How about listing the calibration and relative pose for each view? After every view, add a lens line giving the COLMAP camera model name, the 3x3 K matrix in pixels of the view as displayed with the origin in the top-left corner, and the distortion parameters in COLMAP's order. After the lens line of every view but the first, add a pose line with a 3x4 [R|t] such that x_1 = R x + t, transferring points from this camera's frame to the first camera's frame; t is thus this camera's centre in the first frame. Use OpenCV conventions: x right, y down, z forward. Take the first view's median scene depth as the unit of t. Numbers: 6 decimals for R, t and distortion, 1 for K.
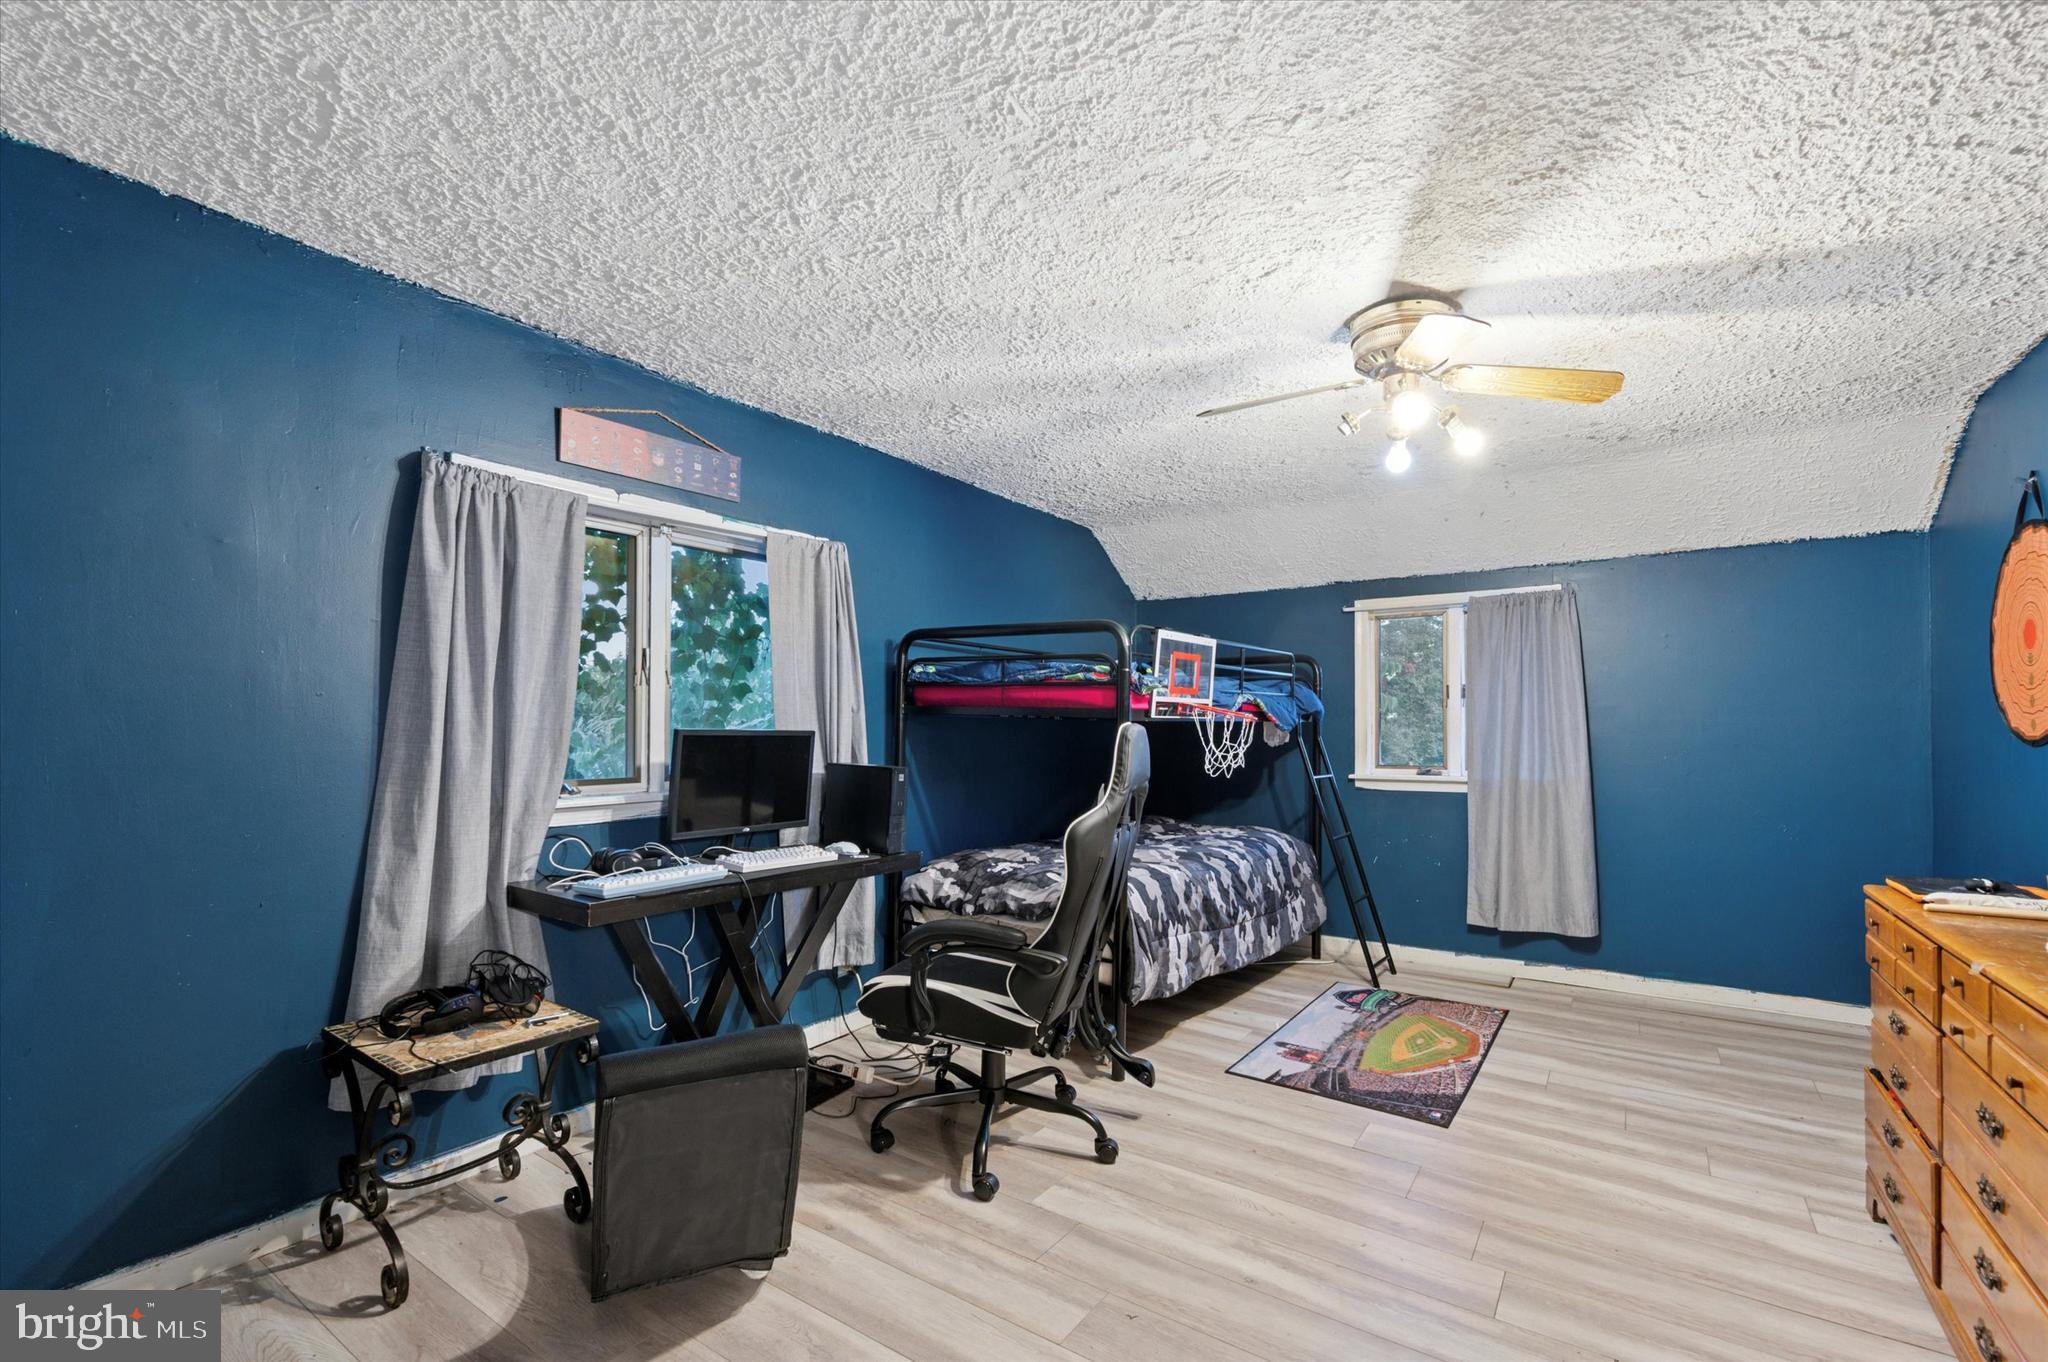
lens RADIAL K [[885.7, 0, 1030.8], [0, 885.7, 695.1], [0, 0, 1]] dist [0.000057, 0.000037]
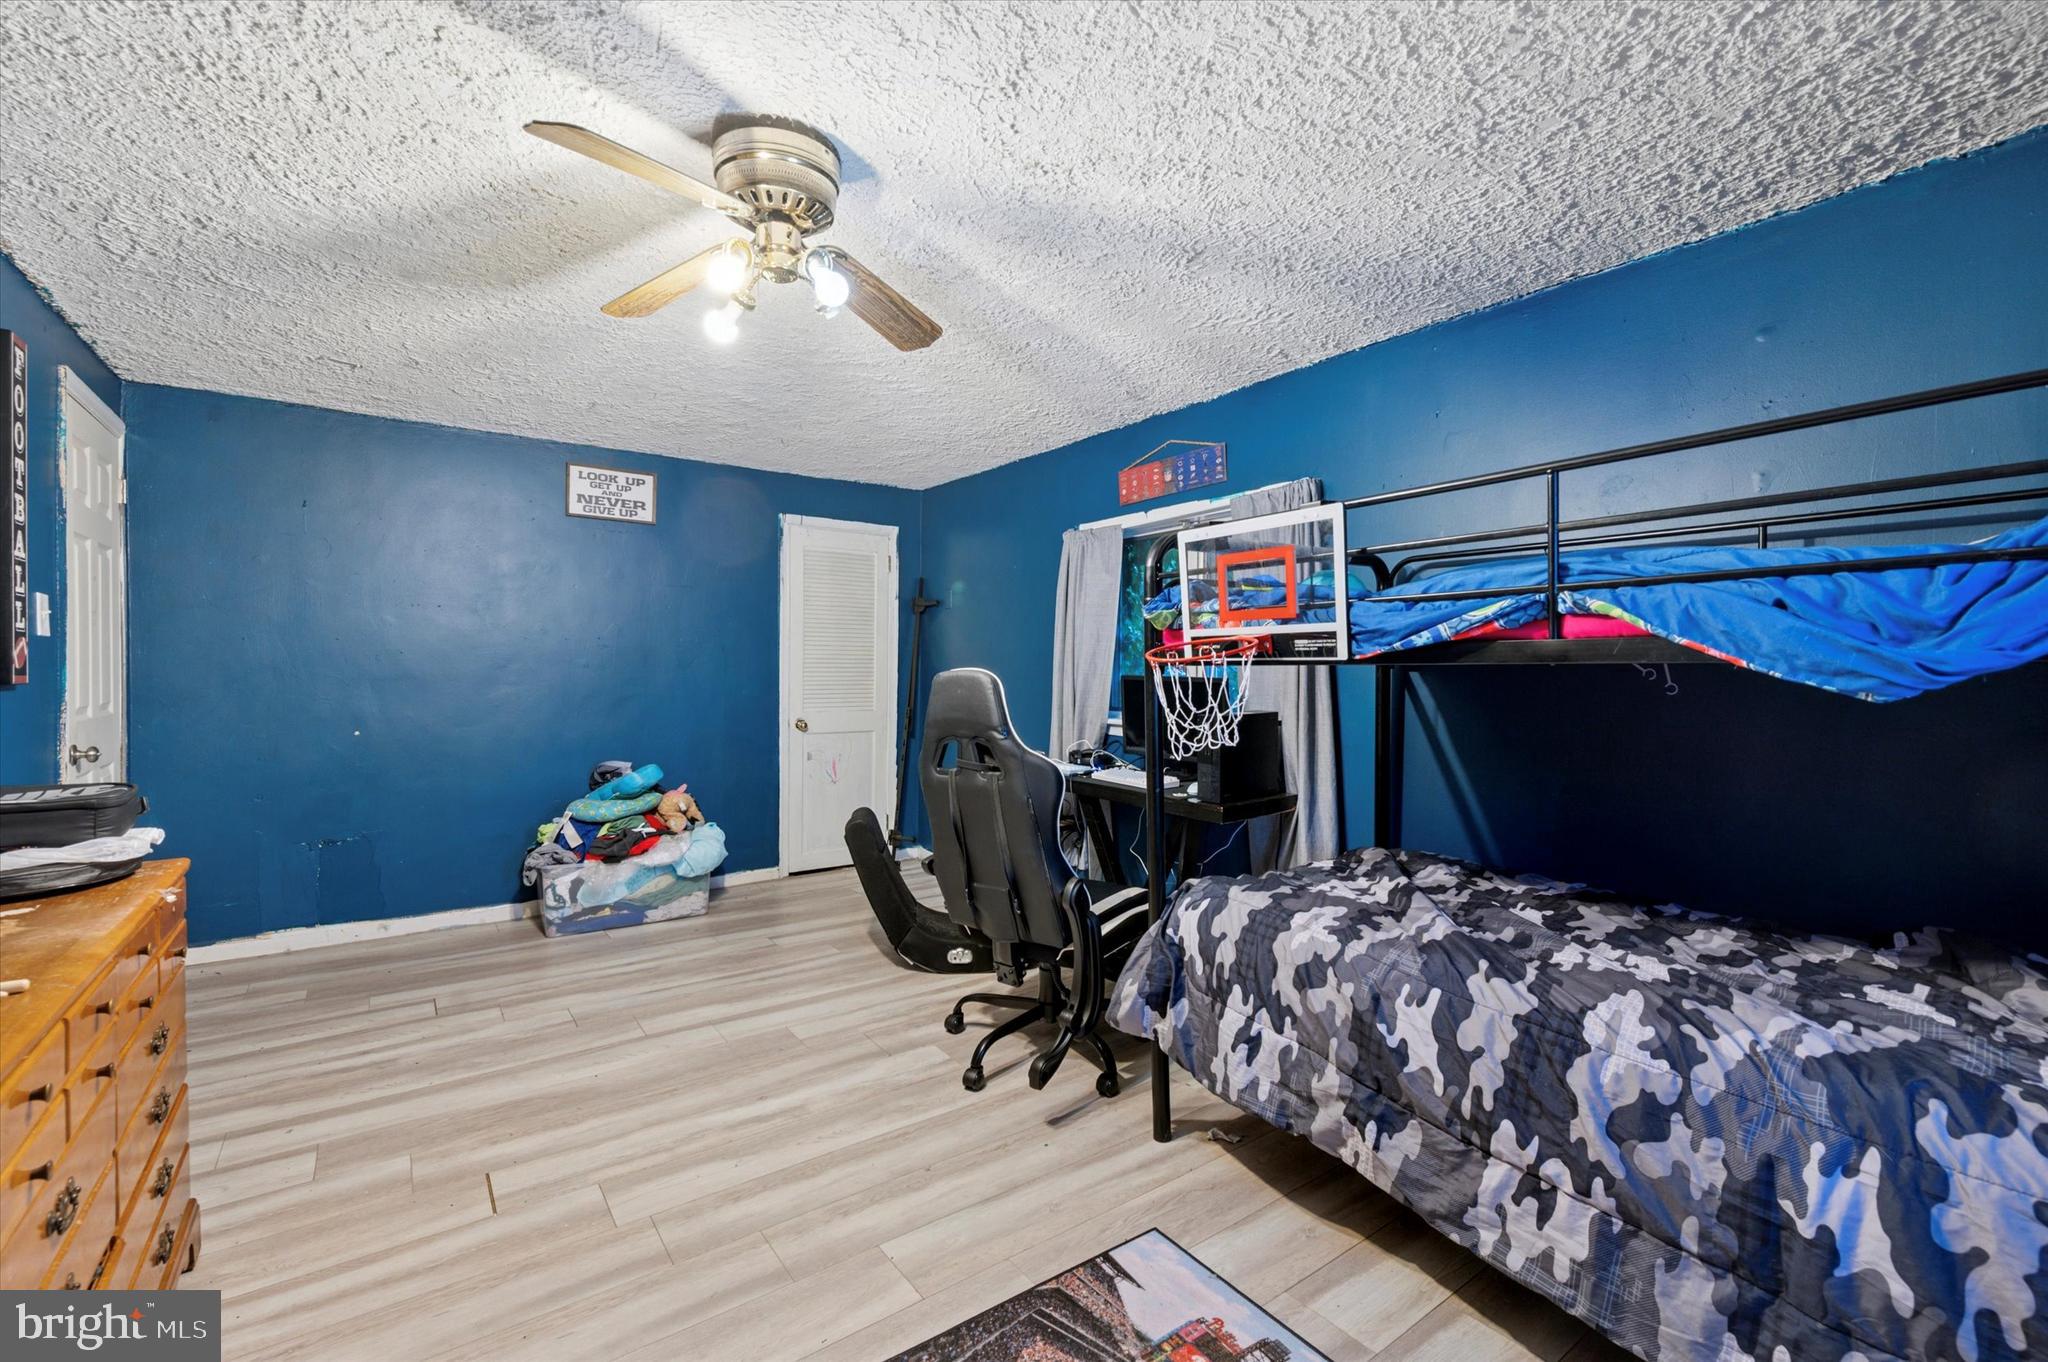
lens RADIAL K [[885.7, 0, 1030.8], [0, 885.7, 677.8], [0, 0, 1]] dist [0.000057, 0.000037]
pose [[-0.333498, 0.000239, -0.942751, 0.926870], [0.025118, 0.999647, -0.008632, 0.046563], [0.942416, -0.026559, -0.333386, 1.259597]]
